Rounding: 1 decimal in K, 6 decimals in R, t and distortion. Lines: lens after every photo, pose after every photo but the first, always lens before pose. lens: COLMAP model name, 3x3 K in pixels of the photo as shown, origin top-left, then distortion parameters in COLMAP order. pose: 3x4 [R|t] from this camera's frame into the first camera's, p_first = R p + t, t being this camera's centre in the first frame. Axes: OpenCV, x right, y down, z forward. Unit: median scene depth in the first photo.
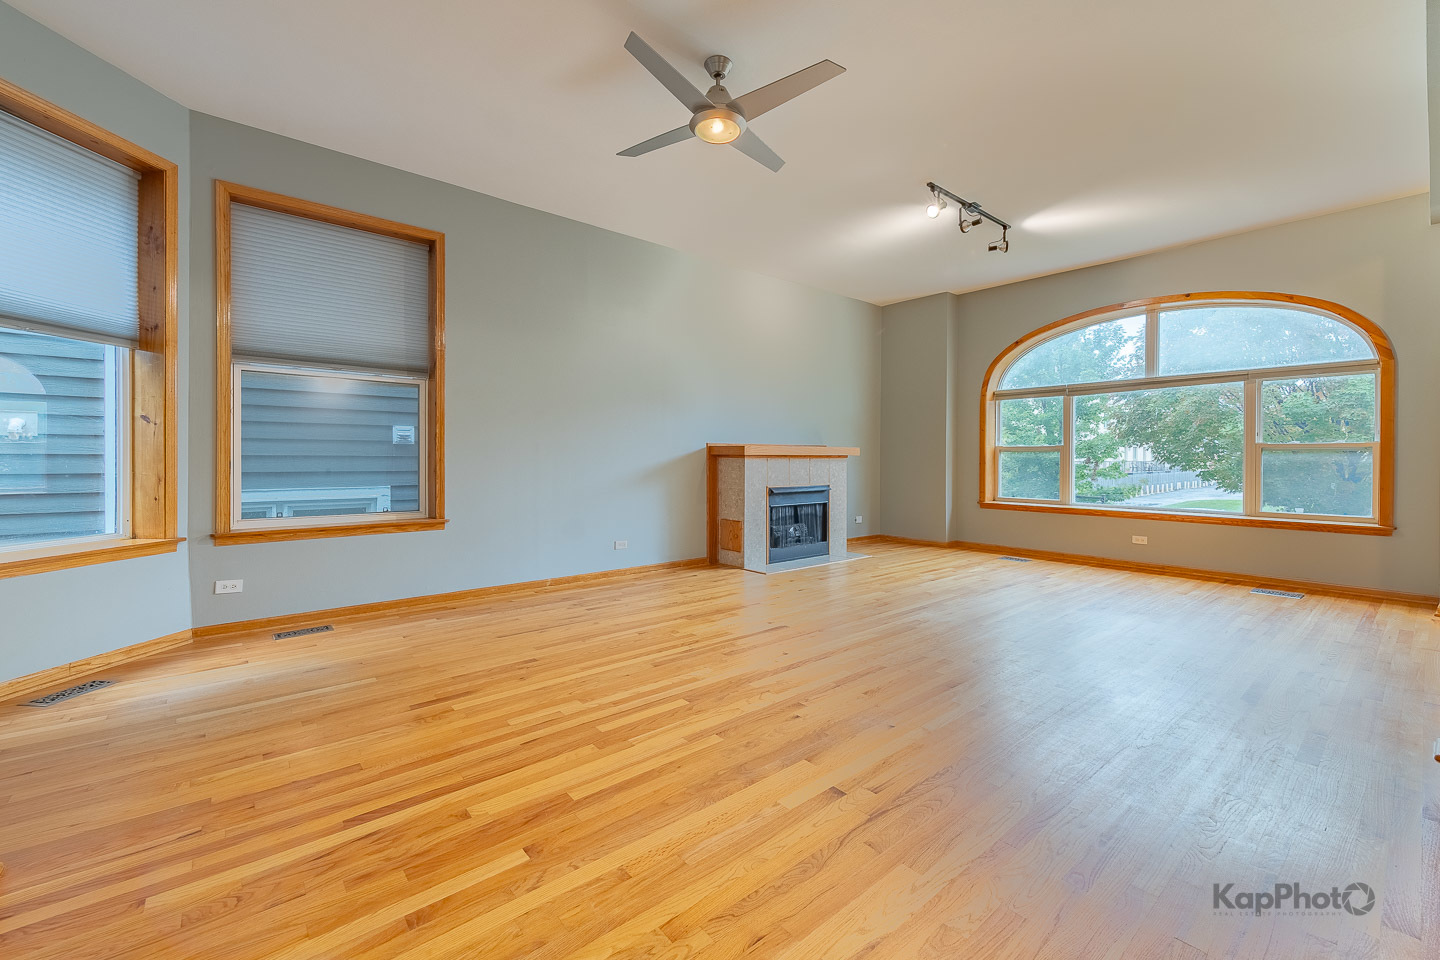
lens RADIAL K [[568.2, 0, 720.9], [0, 568.2, 466.8], [0, 0, 1]] dist [0.023537, -0.006590]
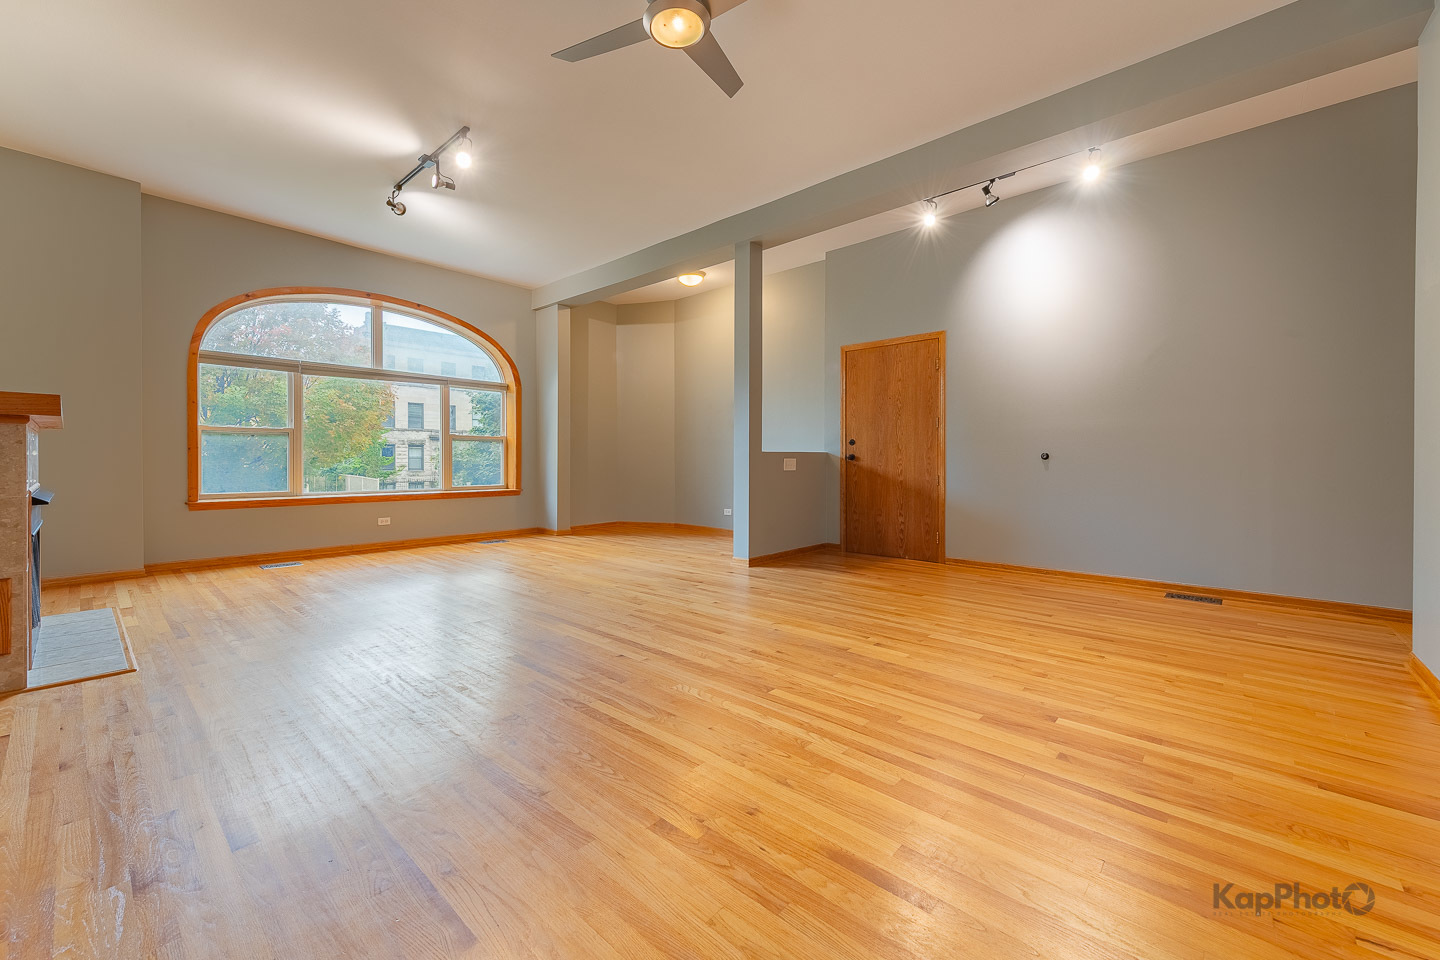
lens RADIAL K [[595.1, 0, 716.3], [0, 595.1, 459.3], [0, 0, 1]] dist [0.017541, -0.008097]
pose [[-0.136991, -0.001109, 0.990572, -0.823779], [0.011992, 0.999924, 0.002778, 0.032015], [-0.990500, 0.012260, -0.136967, 1.010643]]
